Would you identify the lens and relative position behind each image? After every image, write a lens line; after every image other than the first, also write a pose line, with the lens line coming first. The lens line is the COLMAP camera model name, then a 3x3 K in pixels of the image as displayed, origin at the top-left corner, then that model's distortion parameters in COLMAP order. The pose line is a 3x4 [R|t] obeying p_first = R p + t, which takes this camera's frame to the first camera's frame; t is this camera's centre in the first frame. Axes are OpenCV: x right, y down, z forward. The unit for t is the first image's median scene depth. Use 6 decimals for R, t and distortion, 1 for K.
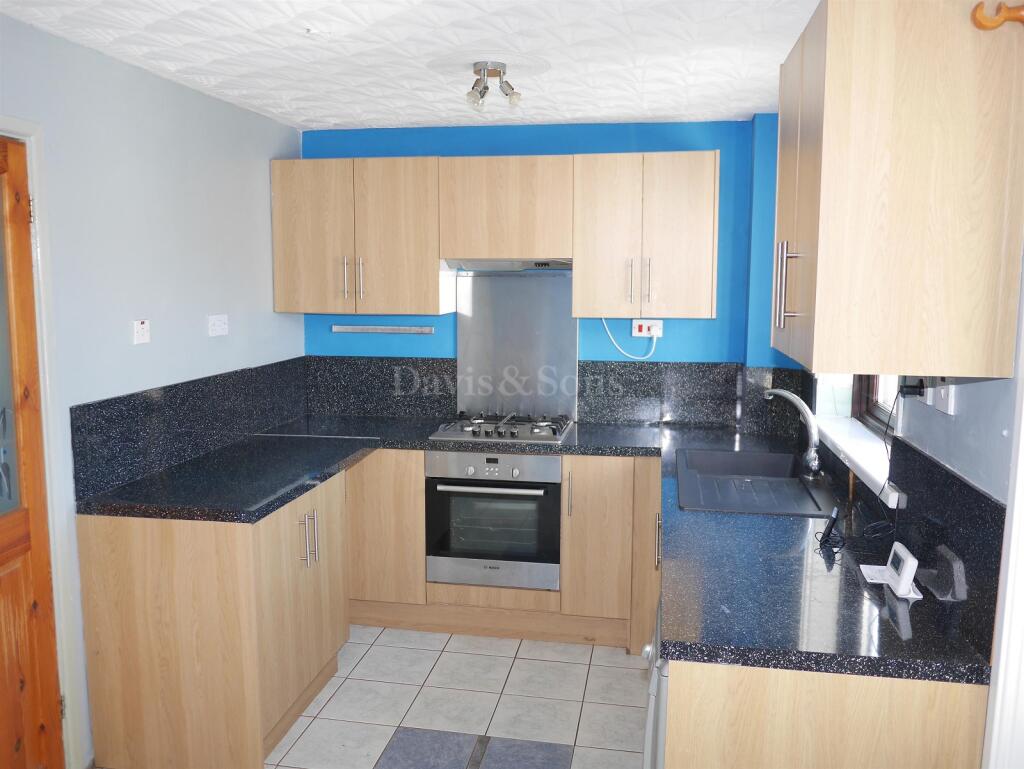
lens RADIAL K [[853.9, 0, 505.7], [0, 853.9, 383.2], [0, 0, 1]] dist [-0.041060, 0.016296]
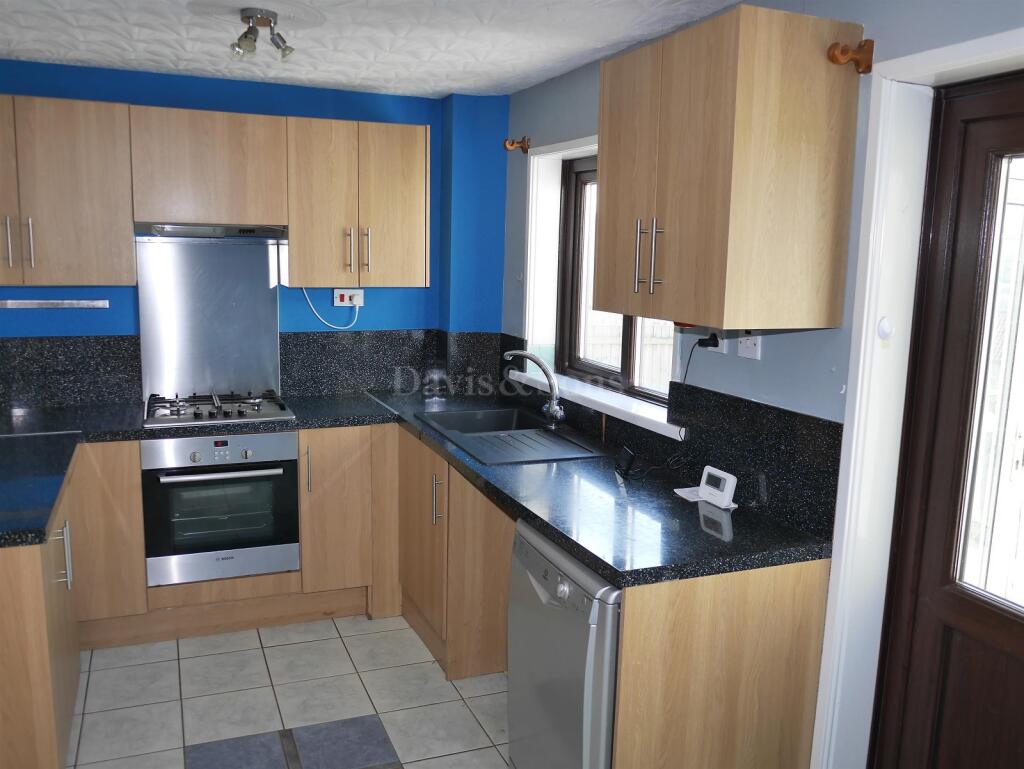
lens RADIAL K [[853.9, 0, 505.7], [0, 853.9, 383.2], [0, 0, 1]] dist [-0.041060, 0.016296]
pose [[0.842940, -0.066392, 0.533895, -0.244575], [0.048172, 0.997685, 0.048008, -0.003817], [-0.535846, -0.014749, 0.844187, 0.060419]]
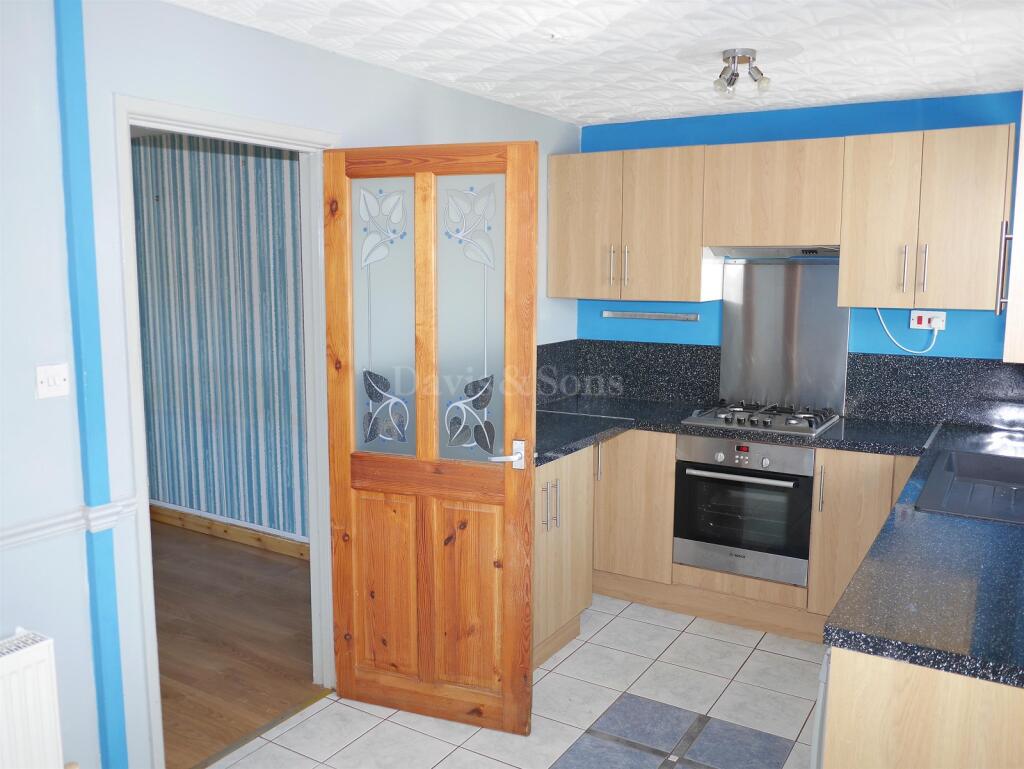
lens RADIAL K [[853.9, 0, 505.7], [0, 853.9, 383.2], [0, 0, 1]] dist [-0.041060, 0.016296]
pose [[0.931052, 0.048002, -0.361717, 0.082955], [-0.044255, 0.998846, 0.018641, 0.008073], [0.362194, -0.001348, 0.932102, -0.026865]]
